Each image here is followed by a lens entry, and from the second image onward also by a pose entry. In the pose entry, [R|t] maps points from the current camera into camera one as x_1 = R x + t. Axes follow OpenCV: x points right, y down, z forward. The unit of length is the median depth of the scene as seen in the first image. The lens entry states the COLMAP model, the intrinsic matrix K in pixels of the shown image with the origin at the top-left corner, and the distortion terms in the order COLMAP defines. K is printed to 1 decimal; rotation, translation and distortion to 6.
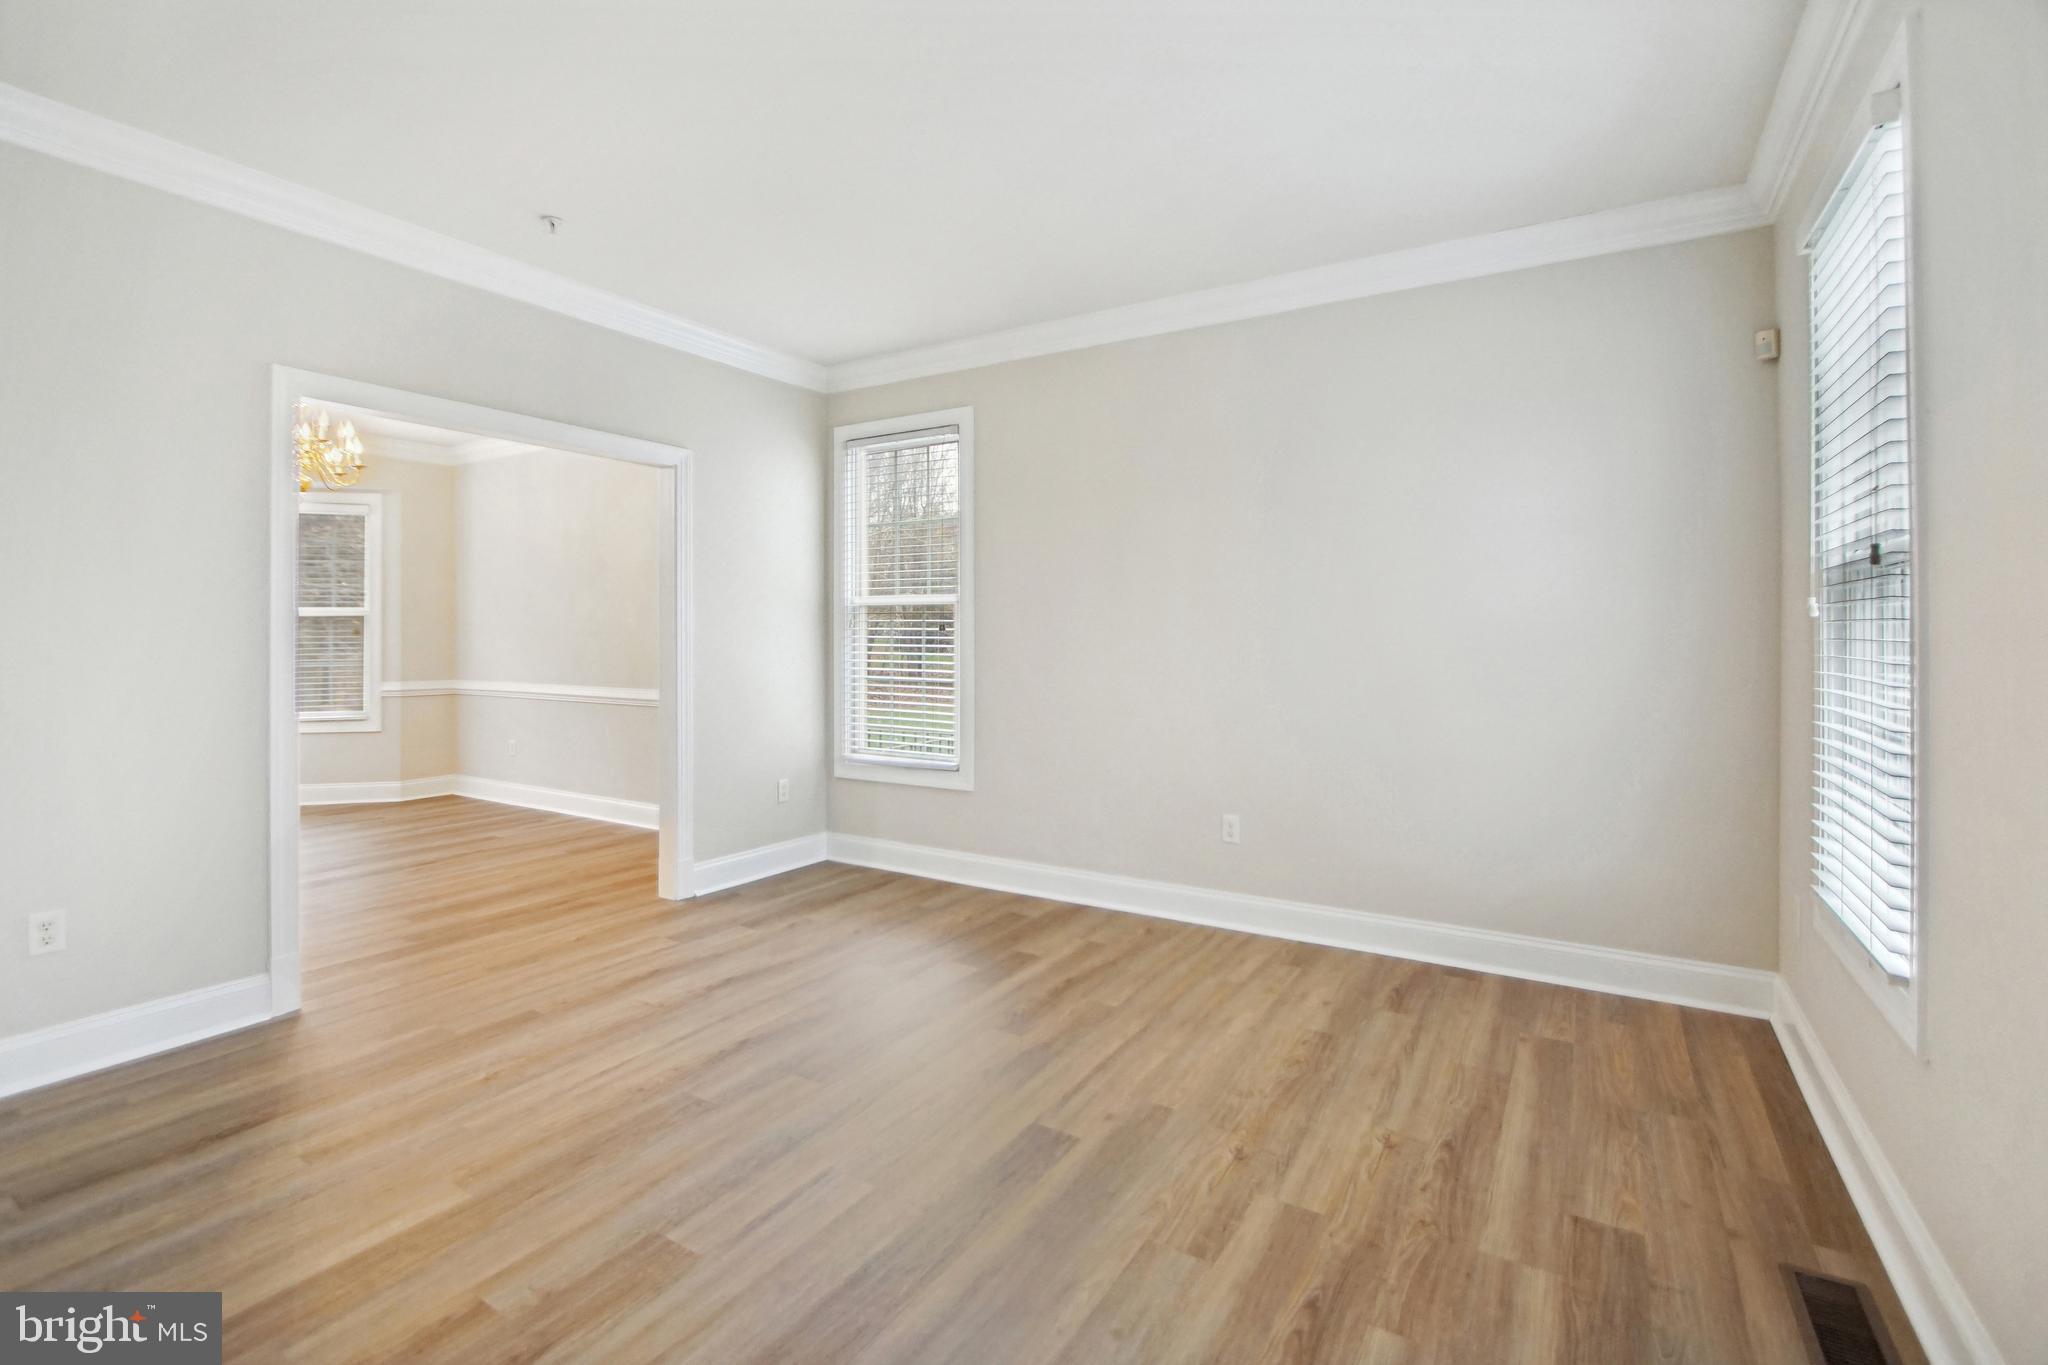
lens RADIAL K [[926.0, 0, 1009.1], [0, 926.0, 631.9], [0, 0, 1]] dist [-0.001774, 0.000218]
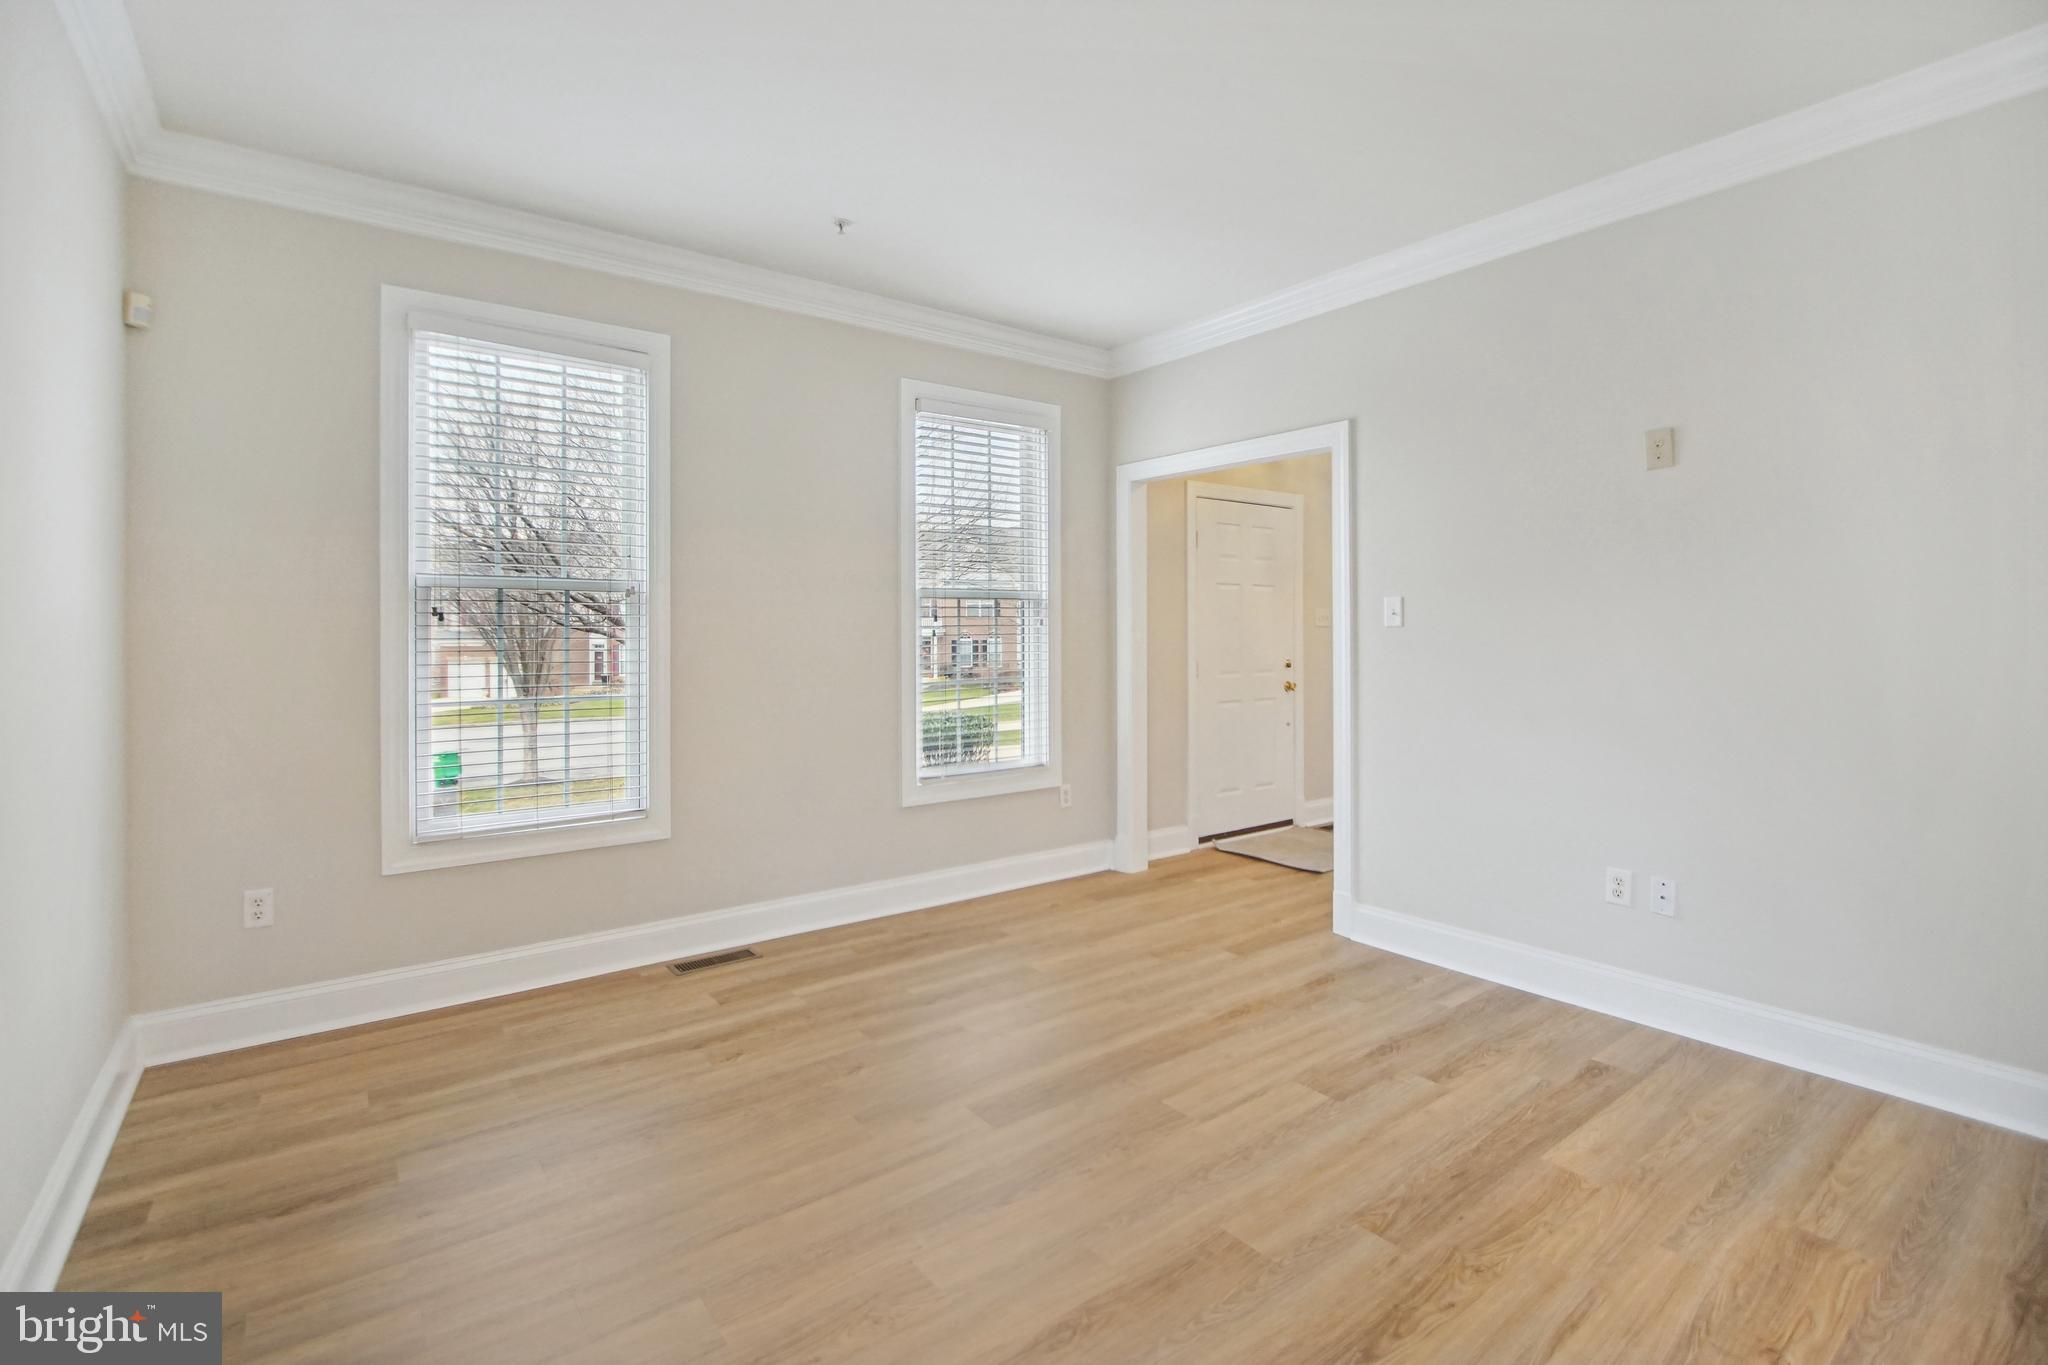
lens RADIAL K [[929.6, 0, 1022.2], [0, 929.6, 646.5], [0, 0, 1]] dist [0.000948, 0.000314]
pose [[-0.938371, -0.001781, 0.345625, -0.353555], [0.001642, 0.999952, 0.009611, 0.011824], [-0.345625, 0.009586, -0.938324, 1.988508]]
